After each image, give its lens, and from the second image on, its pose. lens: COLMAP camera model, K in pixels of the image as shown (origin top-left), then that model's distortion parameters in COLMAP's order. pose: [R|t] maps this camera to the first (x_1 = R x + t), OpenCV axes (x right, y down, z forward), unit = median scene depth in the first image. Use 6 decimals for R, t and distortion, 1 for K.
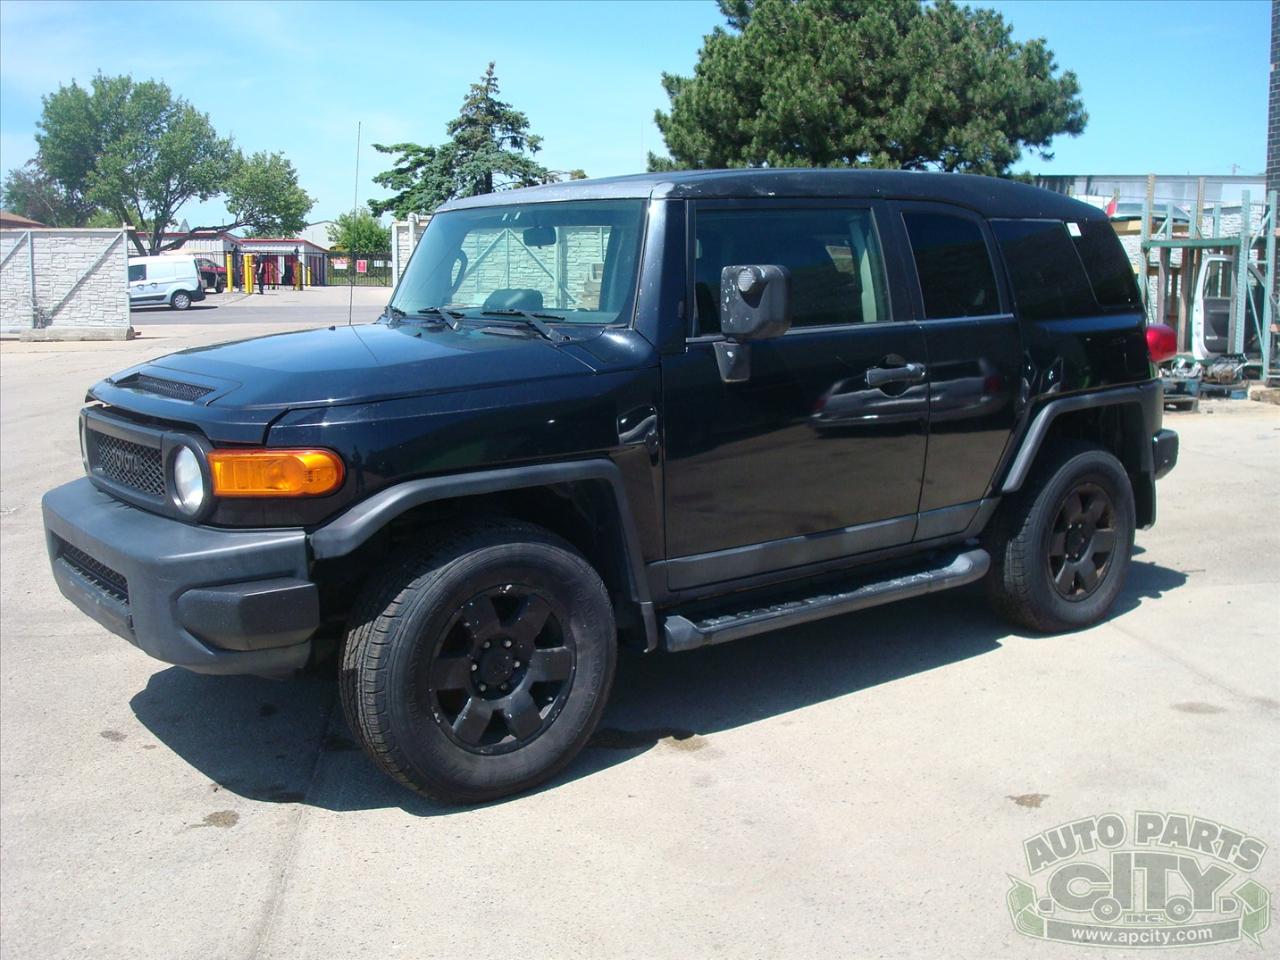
lens RADIAL K [[1356.7, 0, 627.4], [0, 1356.7, 489.0], [0, 0, 1]] dist [-0.115496, 0.000000]
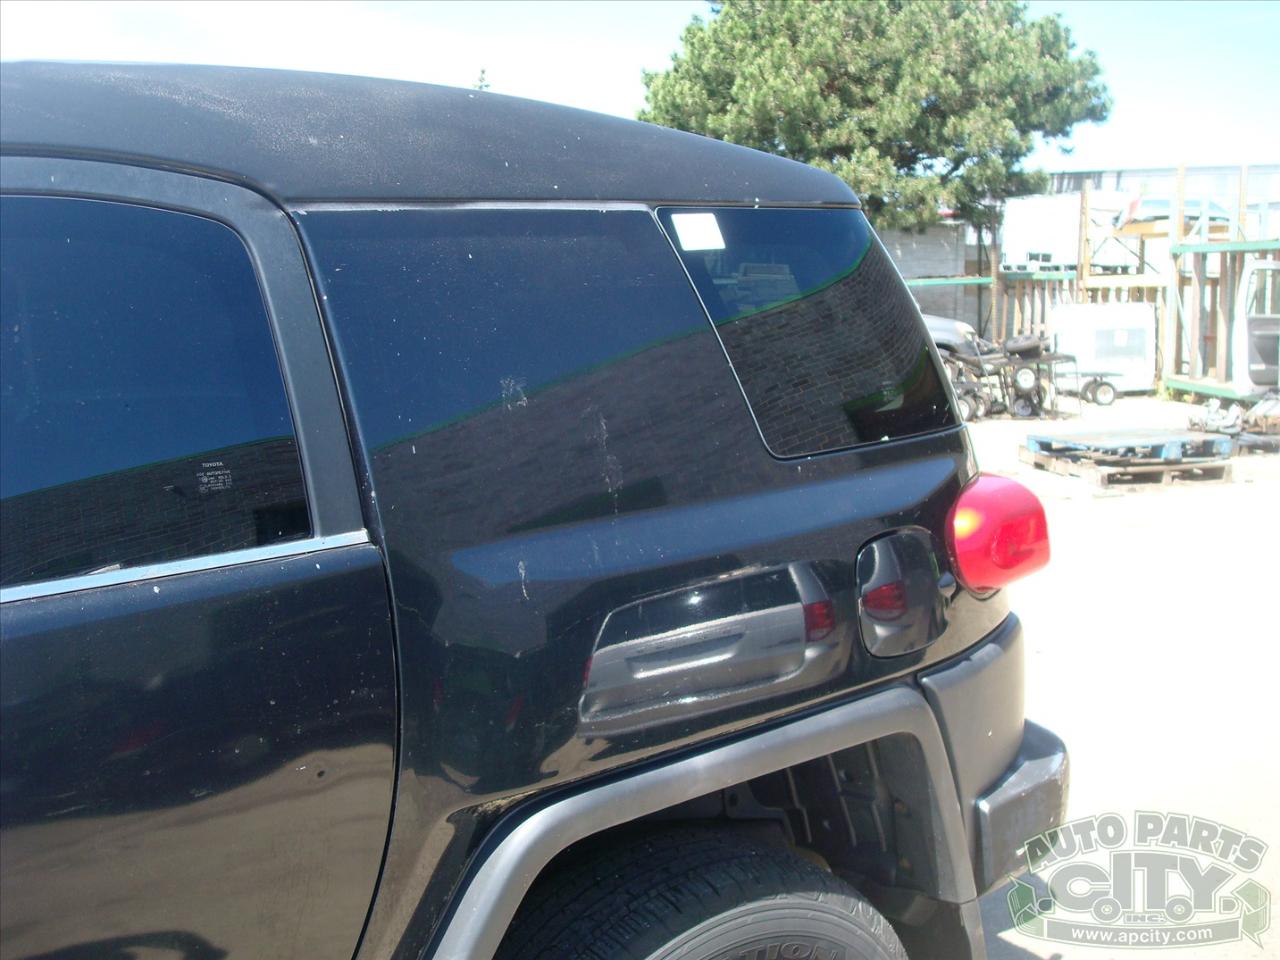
lens RADIAL K [[1356.7, 0, 651.5], [0, 1356.7, 466.7], [0, 0, 1]] dist [-0.115496, 0.000000]
pose [[0.999467, -0.014644, -0.029193, 0.071637], [0.013885, 0.999565, -0.026037, -0.027198], [0.029562, 0.025618, 0.999235, 0.142375]]
